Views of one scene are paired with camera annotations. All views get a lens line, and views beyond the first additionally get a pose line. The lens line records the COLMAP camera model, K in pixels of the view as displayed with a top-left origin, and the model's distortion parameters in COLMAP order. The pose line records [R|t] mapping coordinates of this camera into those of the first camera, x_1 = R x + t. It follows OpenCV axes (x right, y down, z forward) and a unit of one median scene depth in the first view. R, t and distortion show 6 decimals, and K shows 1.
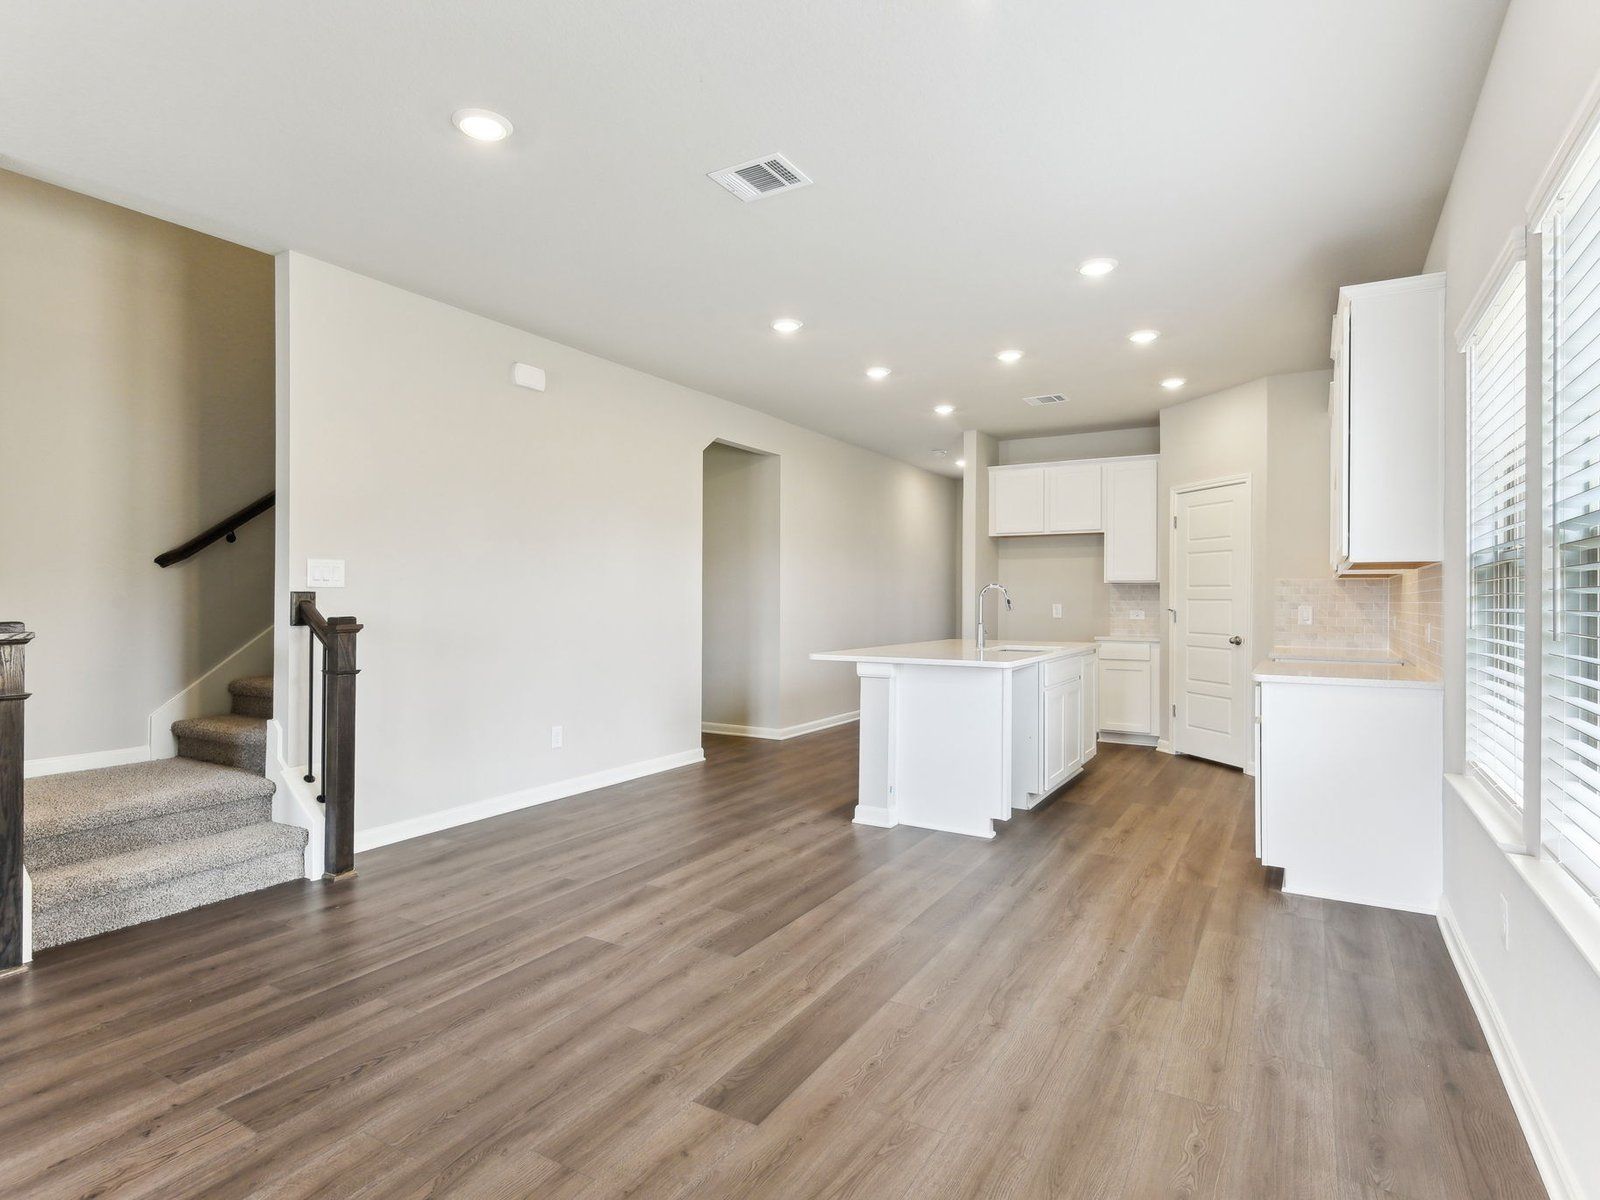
lens RADIAL K [[854.9, 0, 798.0], [0, 854.9, 611.5], [0, 0, 1]] dist [0.011674, -0.011791]
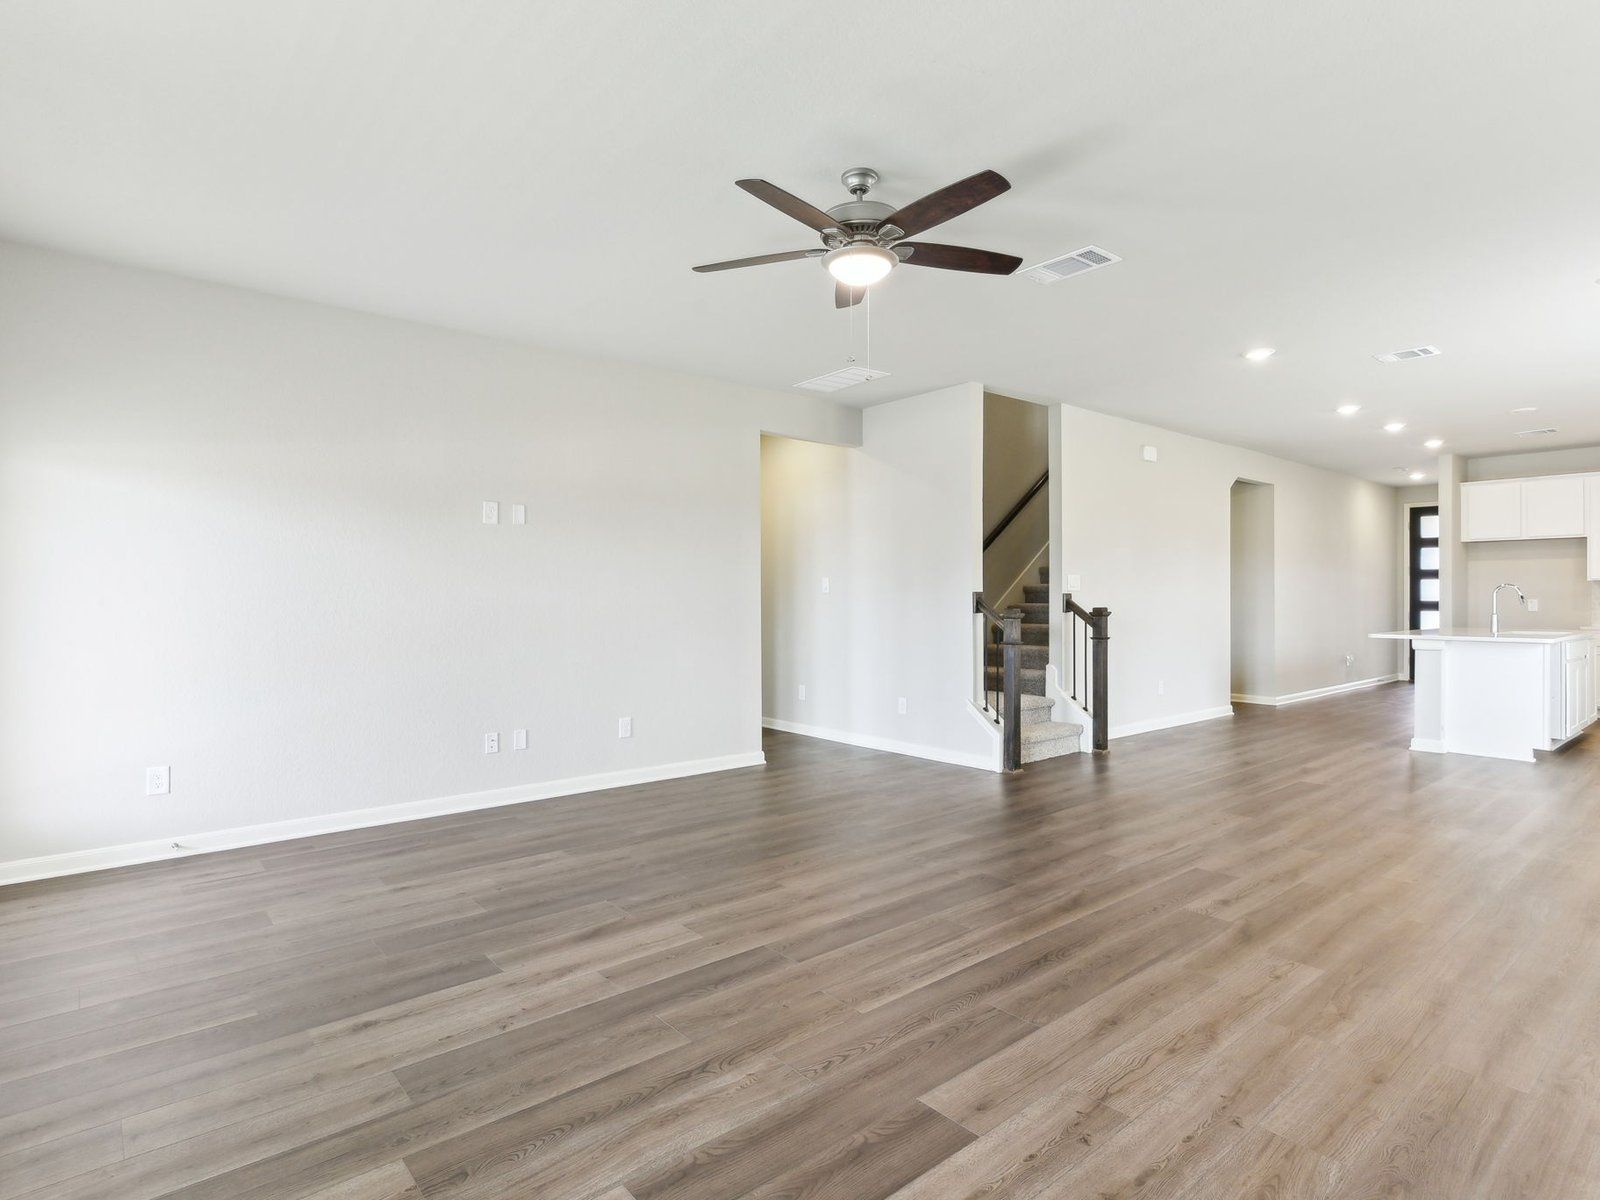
lens RADIAL K [[854.9, 0, 792.6], [0, 854.9, 595.0], [0, 0, 1]] dist [0.011674, -0.011791]
pose [[0.942019, -0.004908, -0.335525, -0.528044], [-0.000658, 0.999864, -0.016473, 0.010552], [0.335560, 0.015739, 0.941887, -0.885814]]
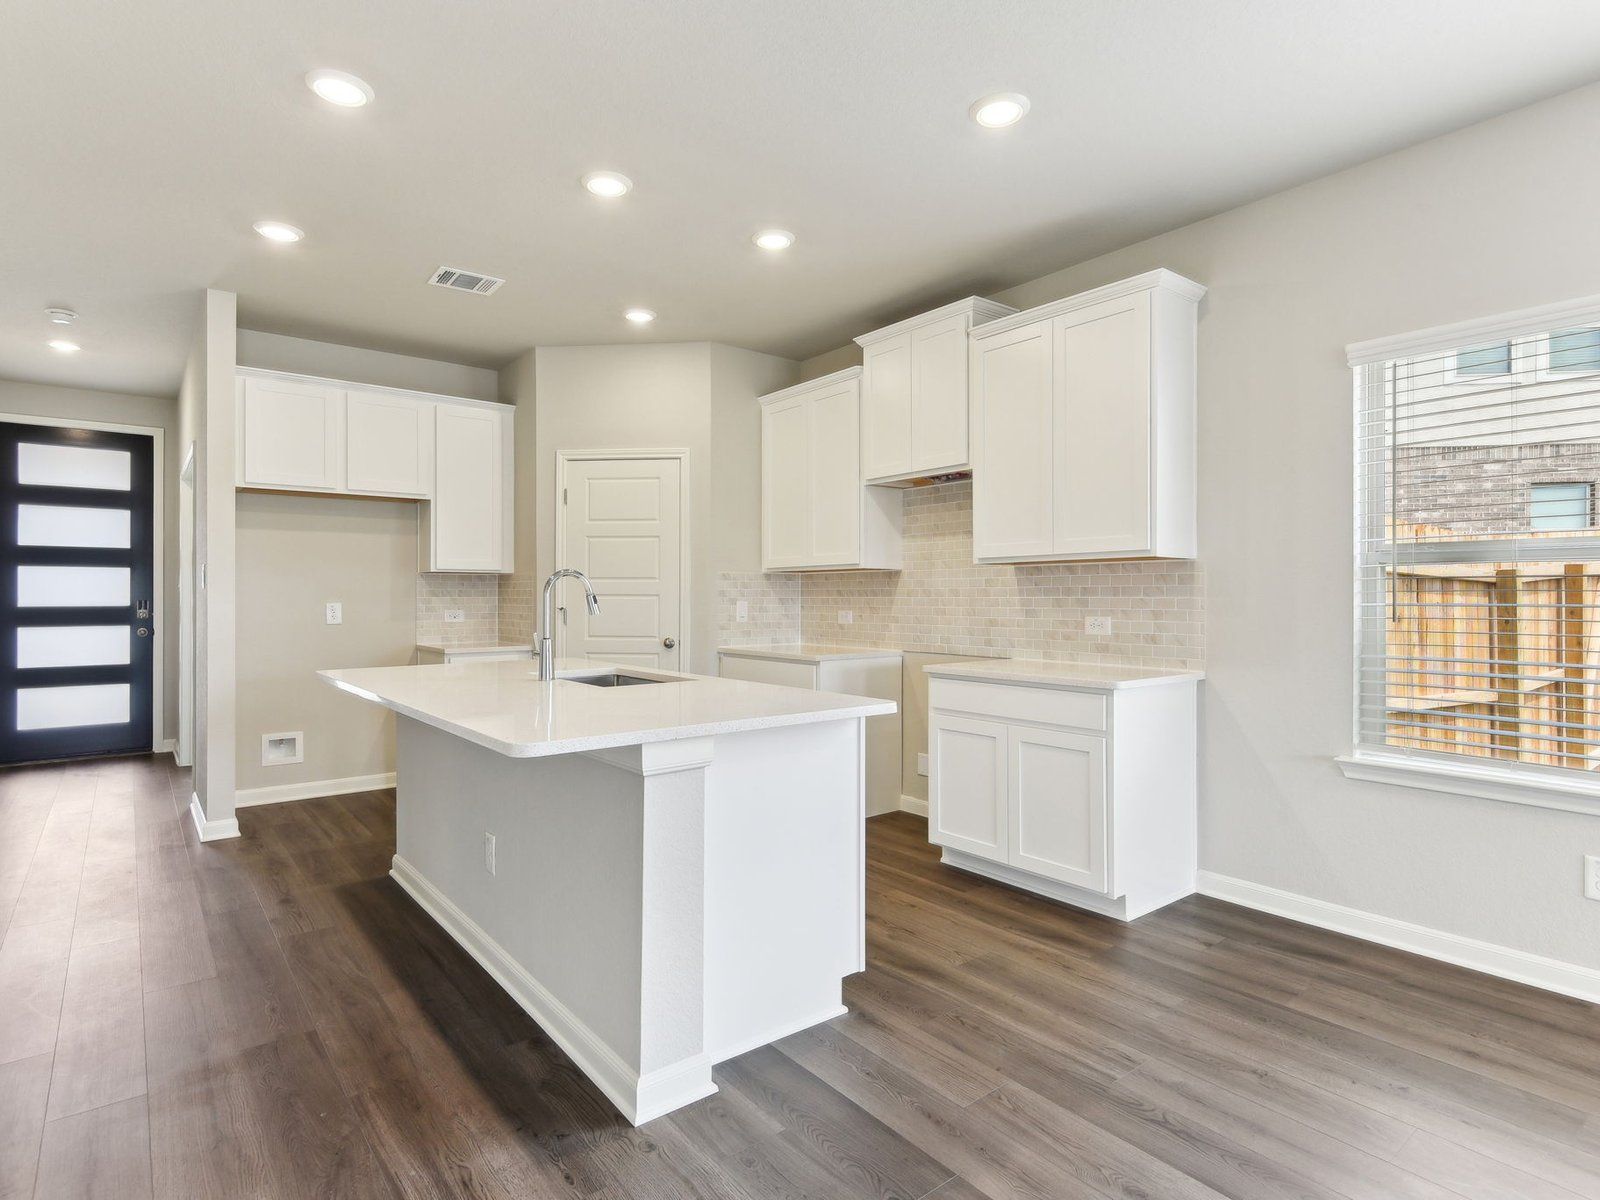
lens RADIAL K [[854.9, 0, 809.4], [0, 854.9, 584.1], [0, 0, 1]] dist [0.011674, -0.011791]
pose [[0.358253, 0.008537, 0.933585, -0.367317], [0.016400, 0.999746, -0.015435, -0.015356], [-0.933480, 0.020841, 0.358023, 0.935987]]
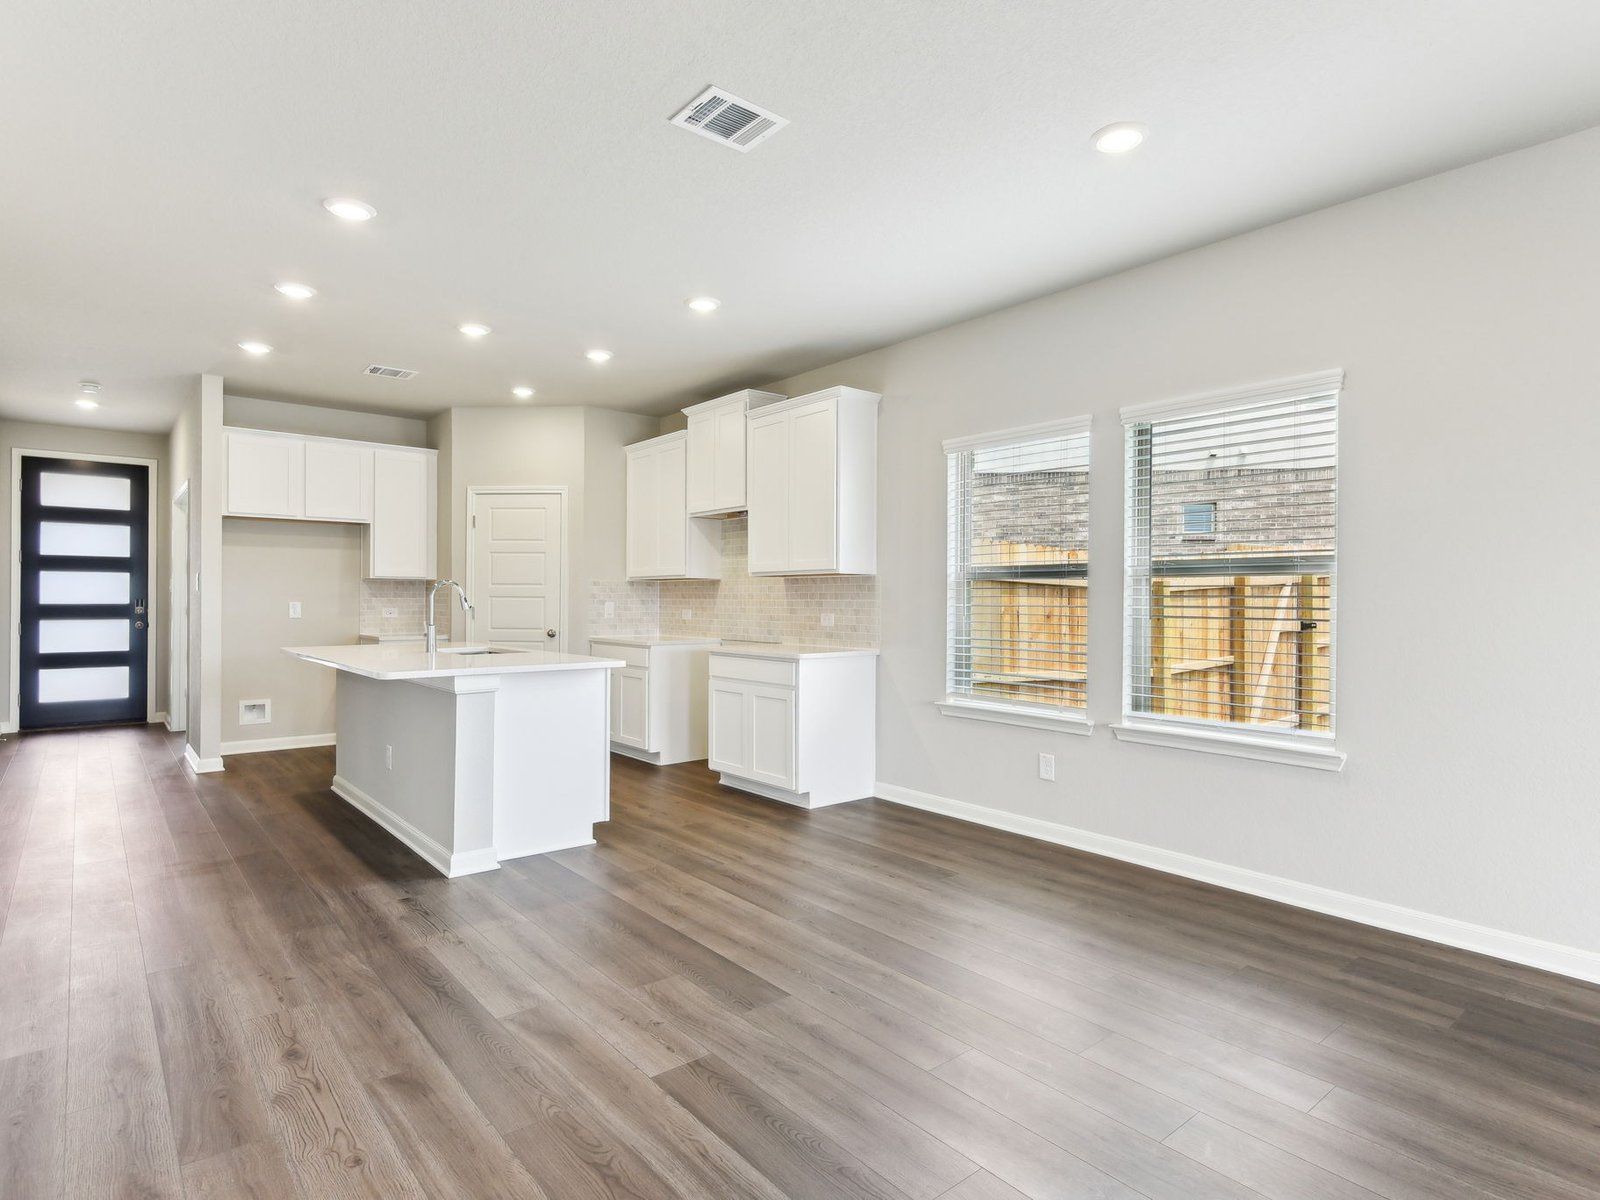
lens RADIAL K [[854.9, 0, 807.7], [0, 854.9, 589.3], [0, 0, 1]] dist [0.011674, -0.011791]
pose [[0.334773, 0.007429, 0.942270, -0.703139], [0.011693, 0.999859, -0.012037, -0.010704], [-0.942226, 0.015047, 0.334639, 0.511603]]
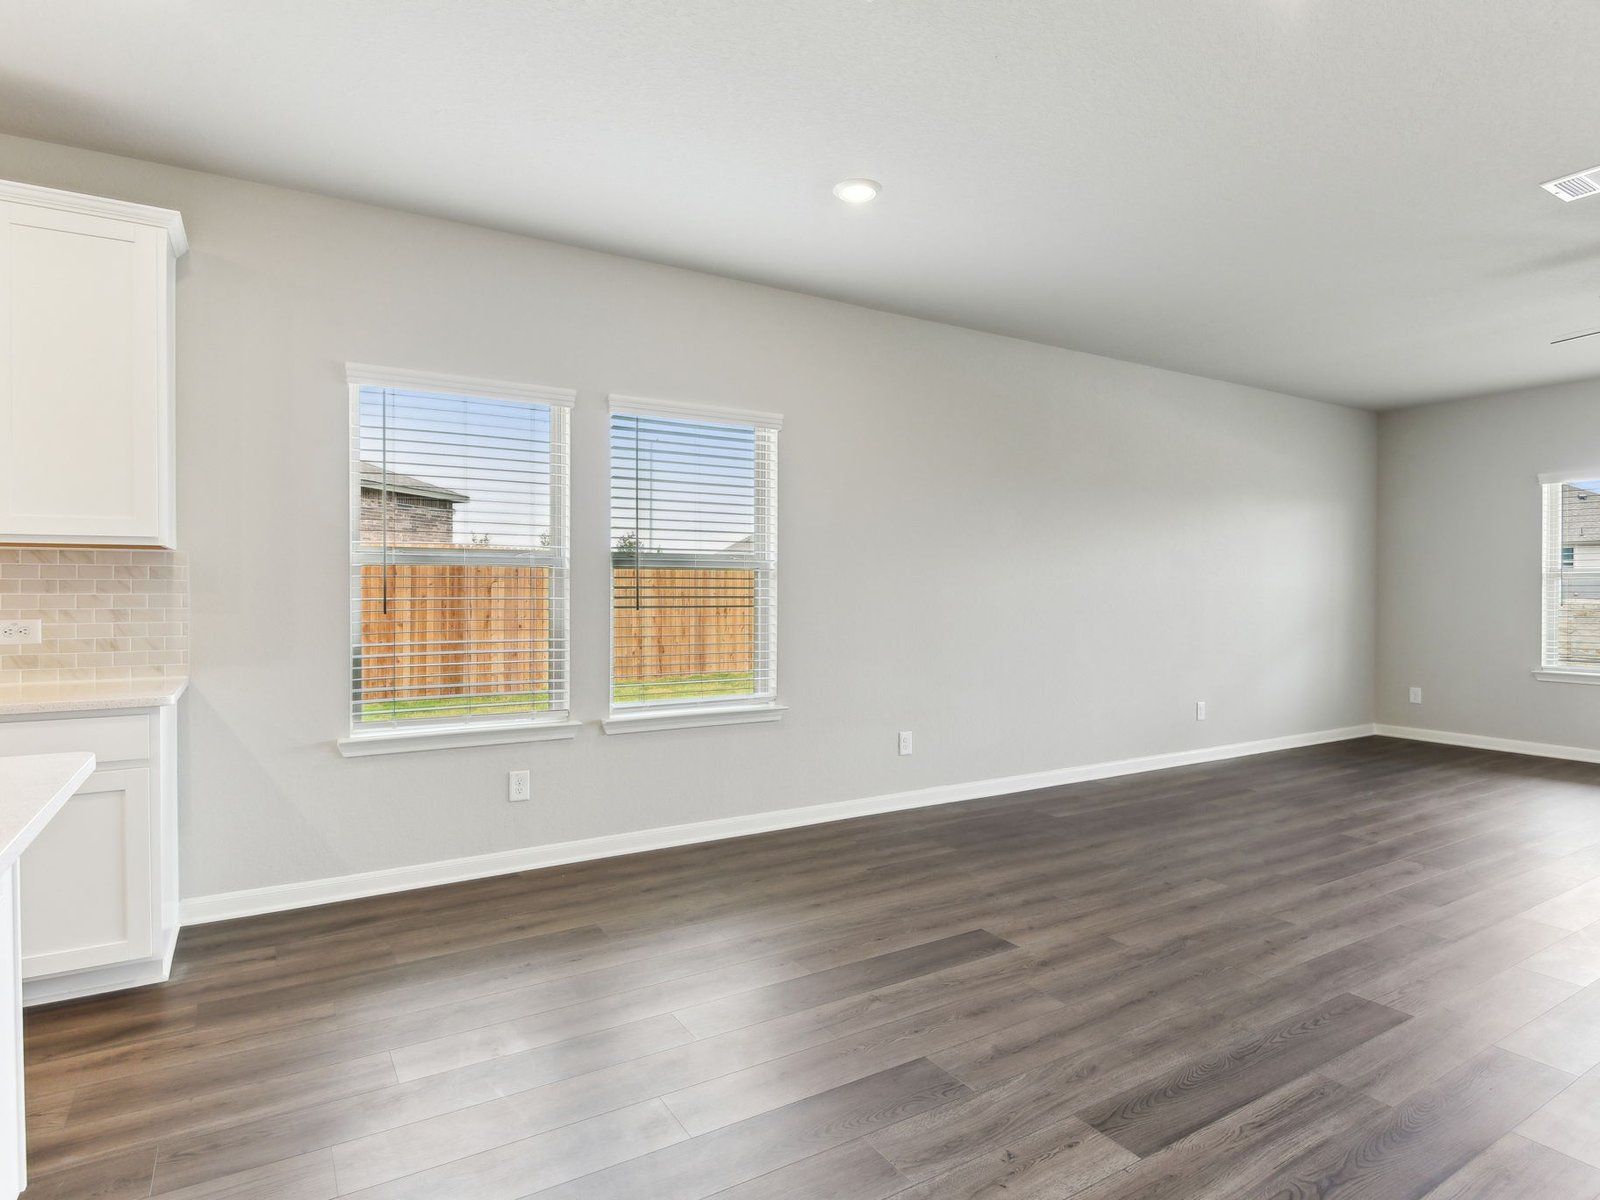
lens RADIAL K [[854.9, 0, 796.6], [0, 854.9, 595.6], [0, 0, 1]] dist [0.011674, -0.011791]
pose [[-0.877185, -0.009655, 0.480055, -0.258932], [0.001314, 0.999746, 0.022508, -0.024087], [-0.480150, 0.020375, -0.876950, 1.315526]]
